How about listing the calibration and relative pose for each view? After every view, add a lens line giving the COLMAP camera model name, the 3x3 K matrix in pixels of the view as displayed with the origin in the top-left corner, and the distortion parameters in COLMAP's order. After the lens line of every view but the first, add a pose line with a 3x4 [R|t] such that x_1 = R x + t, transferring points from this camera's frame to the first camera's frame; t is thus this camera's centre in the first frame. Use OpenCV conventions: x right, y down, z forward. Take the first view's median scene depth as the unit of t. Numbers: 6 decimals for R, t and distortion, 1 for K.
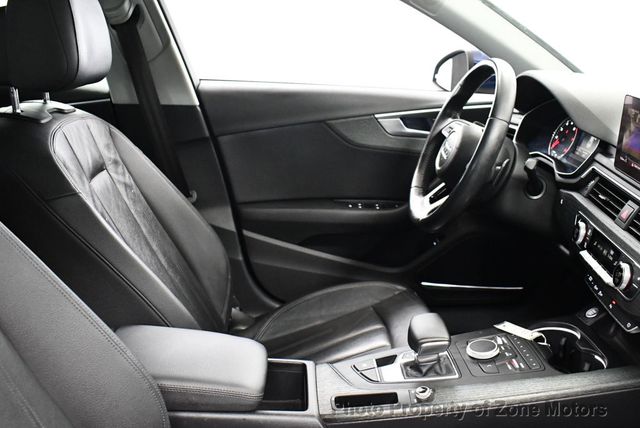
lens RADIAL K [[644.7, 0, 324.3], [0, 644.7, 212.8], [0, 0, 1]] dist [-0.098254, 0.000000]
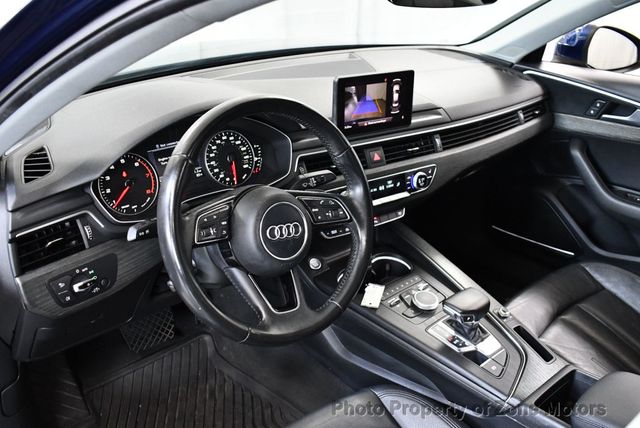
lens RADIAL K [[644.7, 0, 324.8], [0, 644.7, 216.0], [0, 0, 1]] dist [-0.098254, 0.000000]
pose [[-0.635395, -0.352361, 0.687106, -0.385366], [0.178516, 0.798684, 0.574661, -0.606332], [-0.751269, 0.487797, -0.444578, 1.491861]]
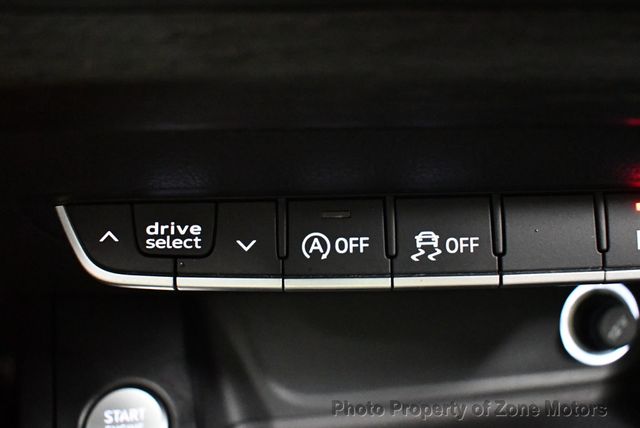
lens RADIAL K [[644.7, 0, 319.2], [0, 644.7, 210.5], [0, 0, 1]] dist [-0.098254, 0.000000]
pose [[-0.081179, -0.402977, 0.911603, 0.289858], [0.300856, 0.862051, 0.407864, 0.052434], [-0.950208, 0.307371, 0.051258, 0.931121]]
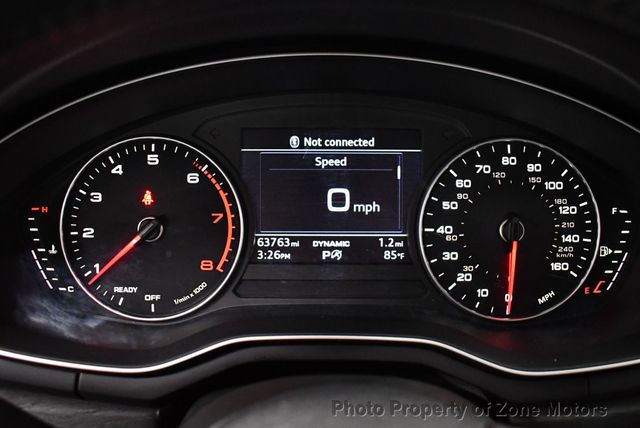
lens RADIAL K [[644.7, 0, 319.8], [0, 644.7, 212.3], [0, 0, 1]] dist [-0.098254, 0.000000]
pose [[0.040358, -0.403191, 0.914226, 0.183536], [0.273974, 0.884369, 0.377929, -0.254728], [-0.960890, 0.235222, 0.146155, 1.131316]]
